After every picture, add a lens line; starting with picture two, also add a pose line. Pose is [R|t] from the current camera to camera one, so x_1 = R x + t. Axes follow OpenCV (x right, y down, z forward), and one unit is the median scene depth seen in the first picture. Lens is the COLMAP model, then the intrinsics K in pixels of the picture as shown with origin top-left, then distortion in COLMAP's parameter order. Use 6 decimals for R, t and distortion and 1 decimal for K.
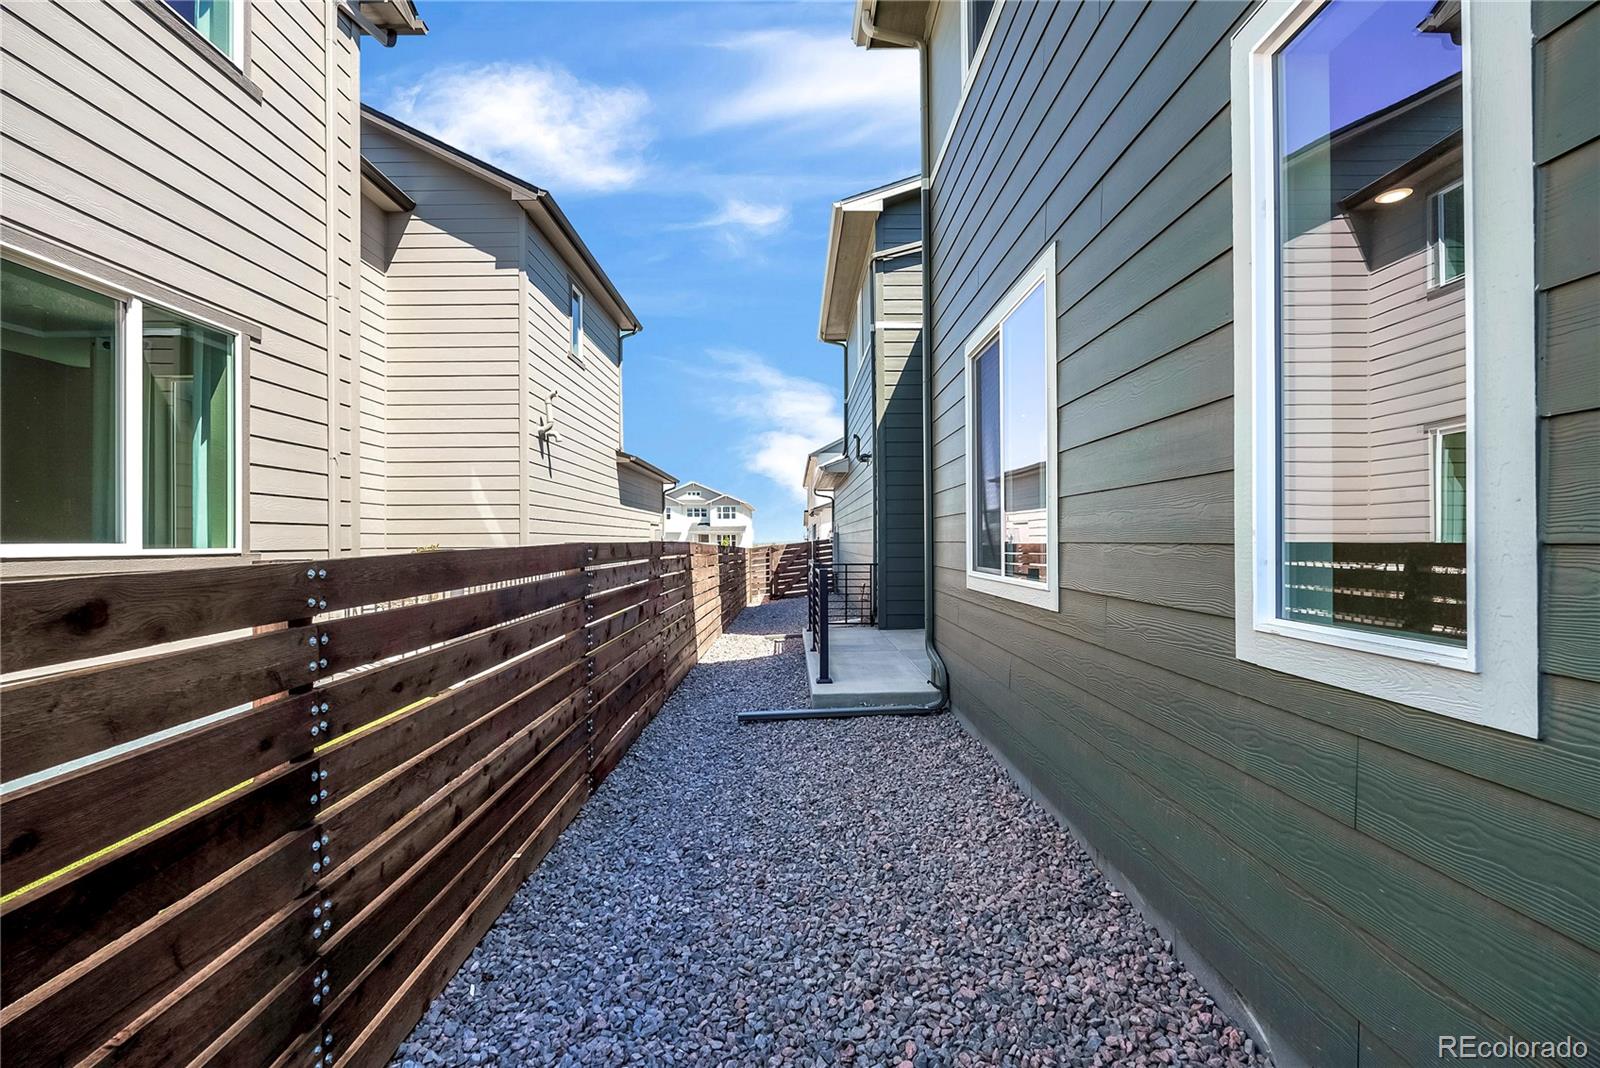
lens RADIAL K [[726.2, 0, 802.5], [0, 726.2, 547.0], [0, 0, 1]] dist [-0.000756, -0.000084]
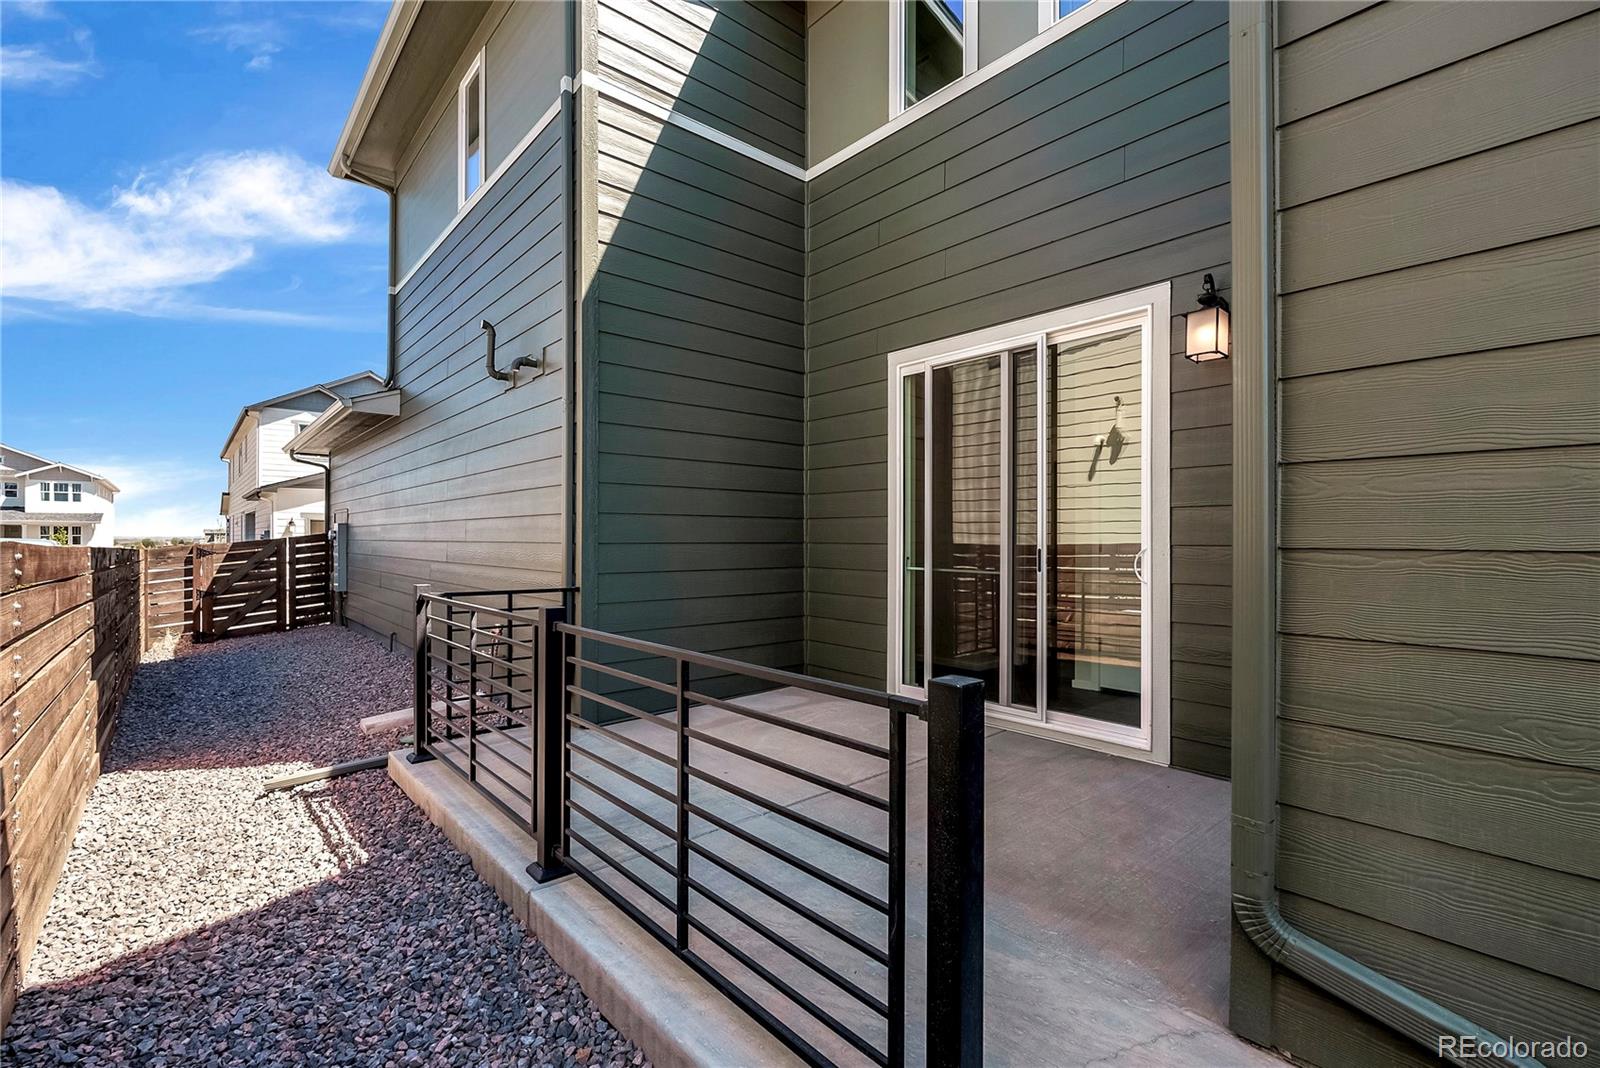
lens RADIAL K [[726.2, 0, 802.5], [0, 726.2, 547.0], [0, 0, 1]] dist [-0.000756, -0.000084]
pose [[0.767170, 0.009431, 0.641374, -0.043984], [-0.008276, 0.999954, -0.004804, -0.001515], [-0.641390, -0.001622, 0.767213, 0.280803]]
